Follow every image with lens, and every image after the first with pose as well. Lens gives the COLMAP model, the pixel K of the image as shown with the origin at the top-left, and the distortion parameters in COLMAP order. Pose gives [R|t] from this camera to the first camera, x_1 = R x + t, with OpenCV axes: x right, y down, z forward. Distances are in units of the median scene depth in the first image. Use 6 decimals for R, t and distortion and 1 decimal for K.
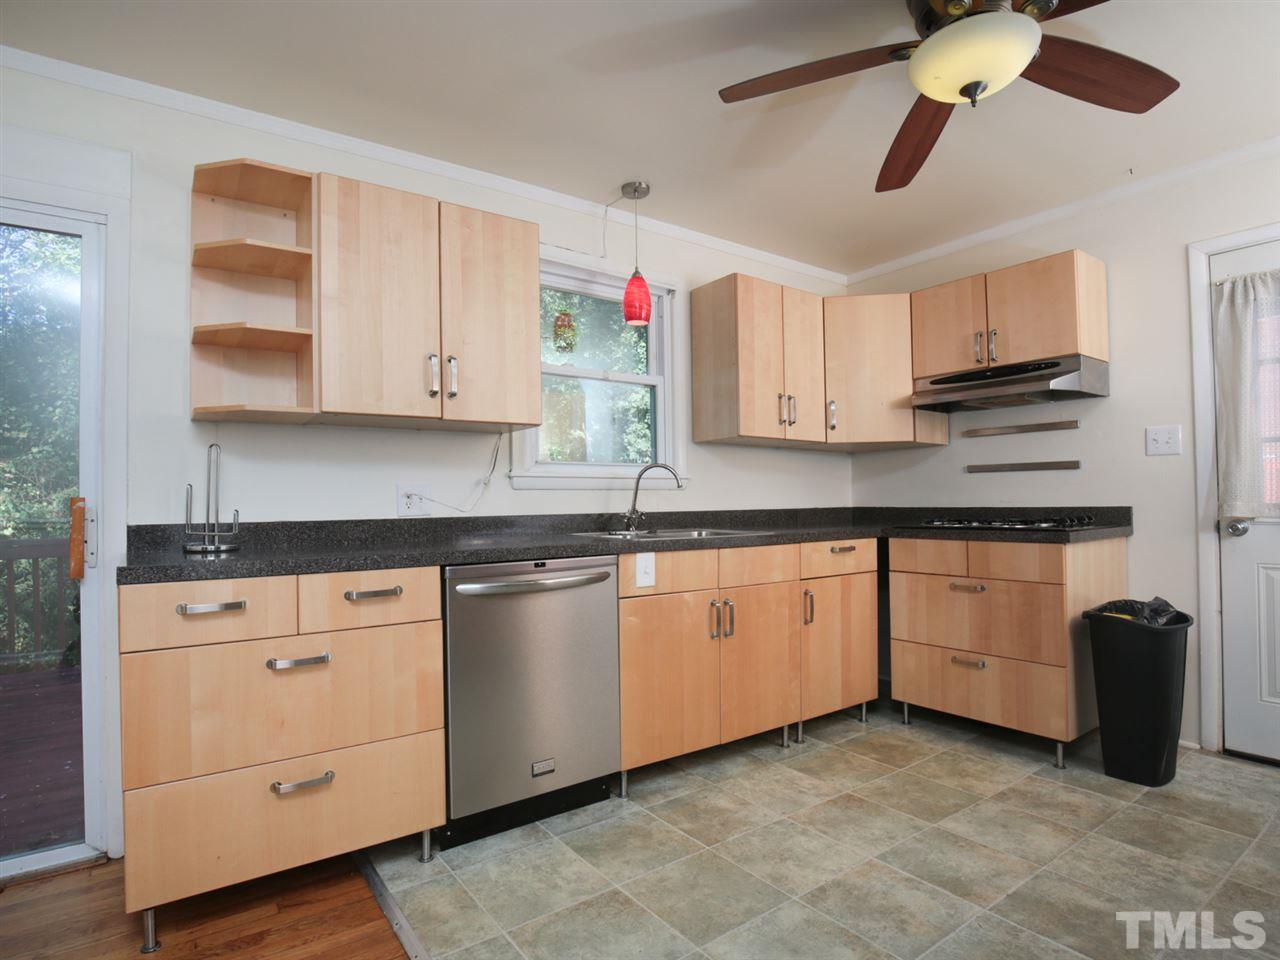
lens RADIAL K [[689.8, 0, 638.4], [0, 689.8, 492.5], [0, 0, 1]] dist [-0.021275, 0.002082]
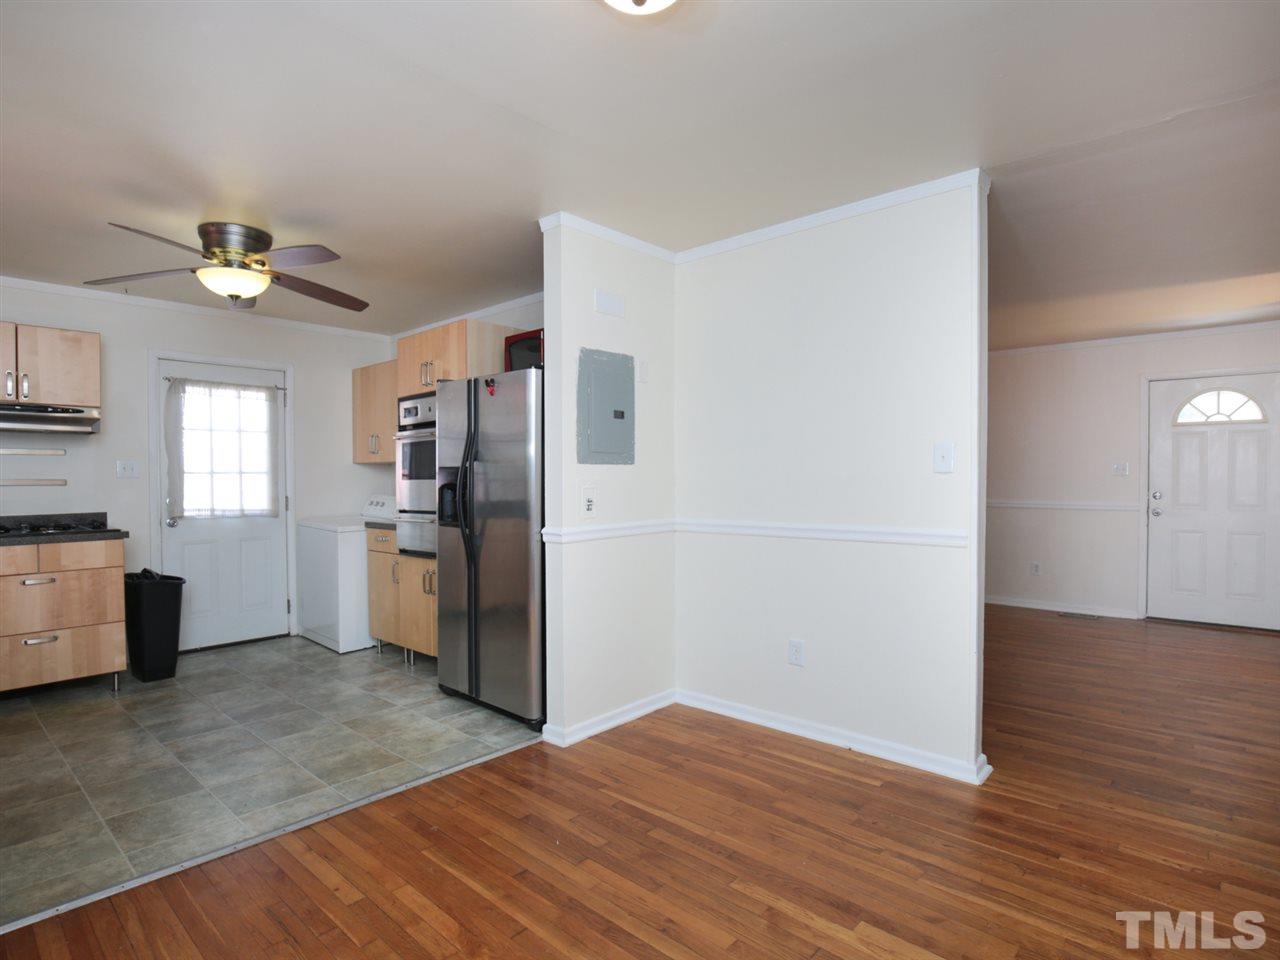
lens RADIAL K [[685.6, 0, 638.0], [0, 685.6, 482.8], [0, 0, 1]] dist [-0.020920, 0.001209]
pose [[-0.190822, 0.002595, 0.981621, -1.097955], [-0.007557, 0.999963, -0.004113, -0.053128], [-0.981596, -0.008203, -0.190796, 0.179883]]
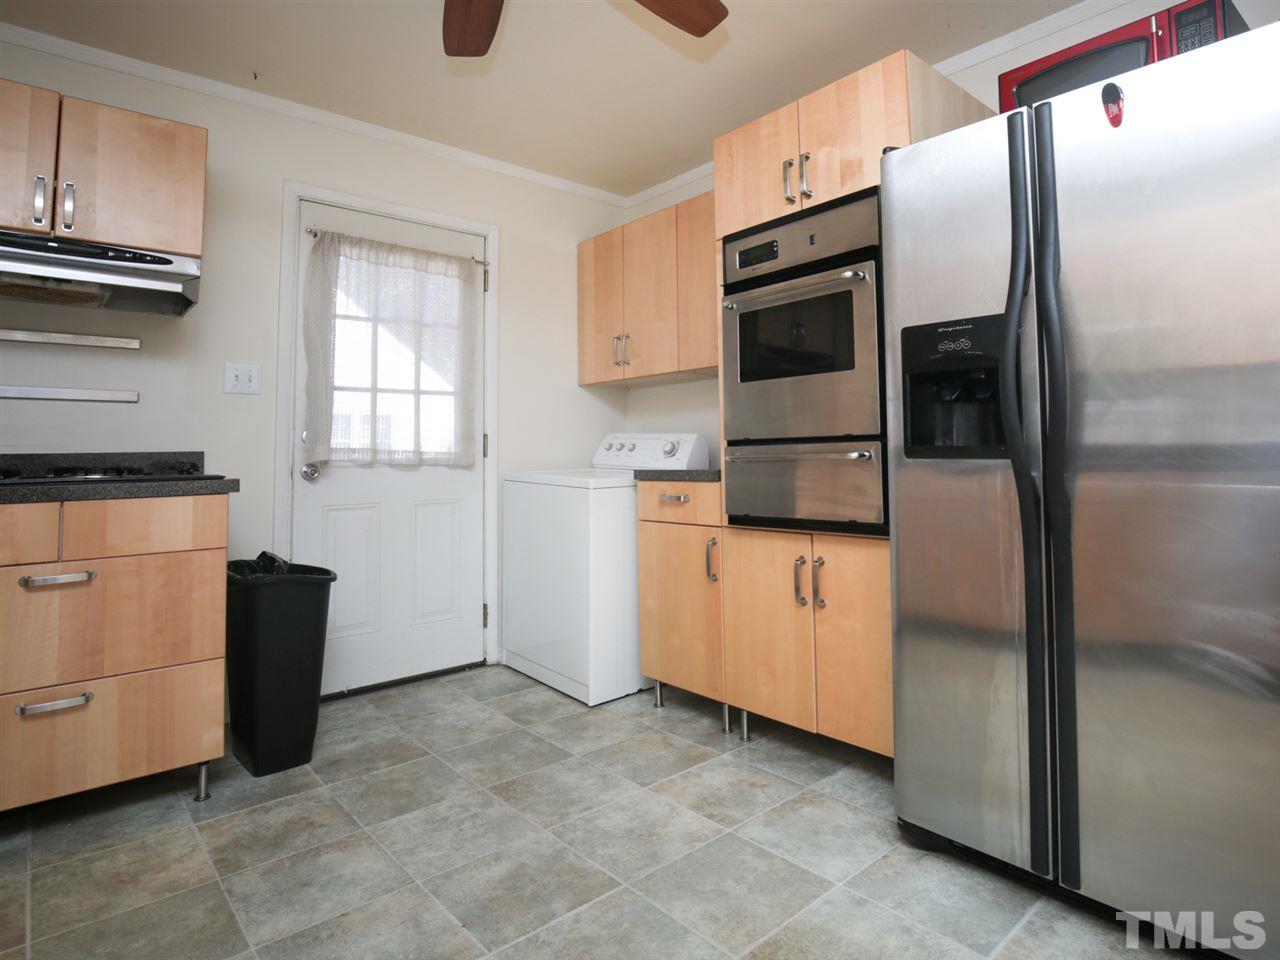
lens RADIAL K [[710.7, 0, 688.3], [0, 710.7, 404.3], [0, 0, 1]] dist [-0.023878, 0.002123]
pose [[-0.111096, 0.081803, 0.990437, -0.239010], [-0.001922, 0.996587, -0.082526, 0.039866], [-0.993808, -0.011072, -0.110560, 0.594660]]
